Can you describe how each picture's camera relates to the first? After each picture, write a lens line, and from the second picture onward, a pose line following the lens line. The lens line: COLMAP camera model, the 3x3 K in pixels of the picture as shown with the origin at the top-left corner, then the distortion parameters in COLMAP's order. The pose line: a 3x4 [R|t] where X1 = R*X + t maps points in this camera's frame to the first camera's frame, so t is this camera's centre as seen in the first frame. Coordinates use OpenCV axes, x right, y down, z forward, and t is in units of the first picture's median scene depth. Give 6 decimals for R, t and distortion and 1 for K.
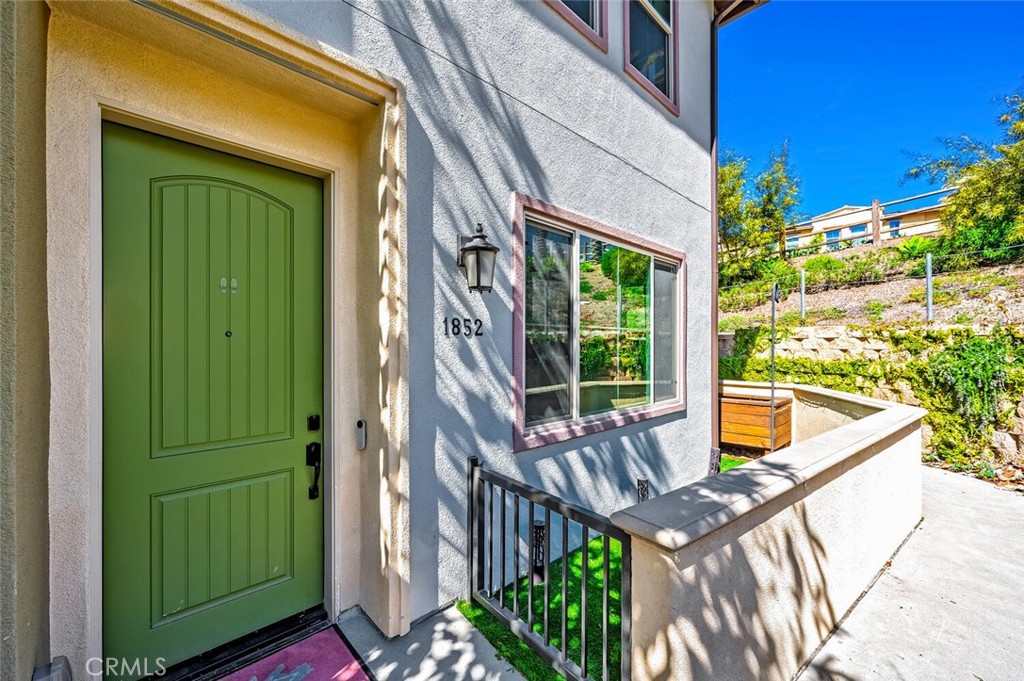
lens RADIAL K [[405.0, 0, 508.9], [0, 405.0, 343.0], [0, 0, 1]] dist [-0.002141, -0.000062]
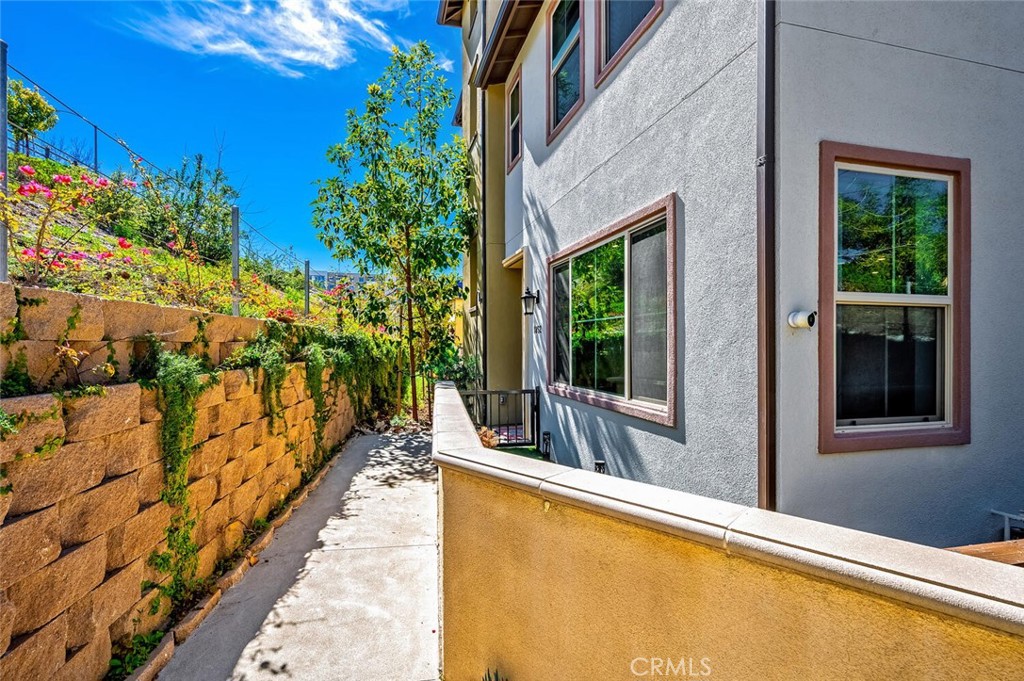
lens RADIAL K [[457.3, 0, 508.3], [0, 457.3, 344.6], [0, 0, 1]] dist [0.000349, 0.000210]
pose [[-0.470141, 0.003128, -0.882586, 1.768489], [0.007405, 0.999973, -0.000400, 0.036322], [0.882560, -0.006724, -0.470151, 1.605997]]
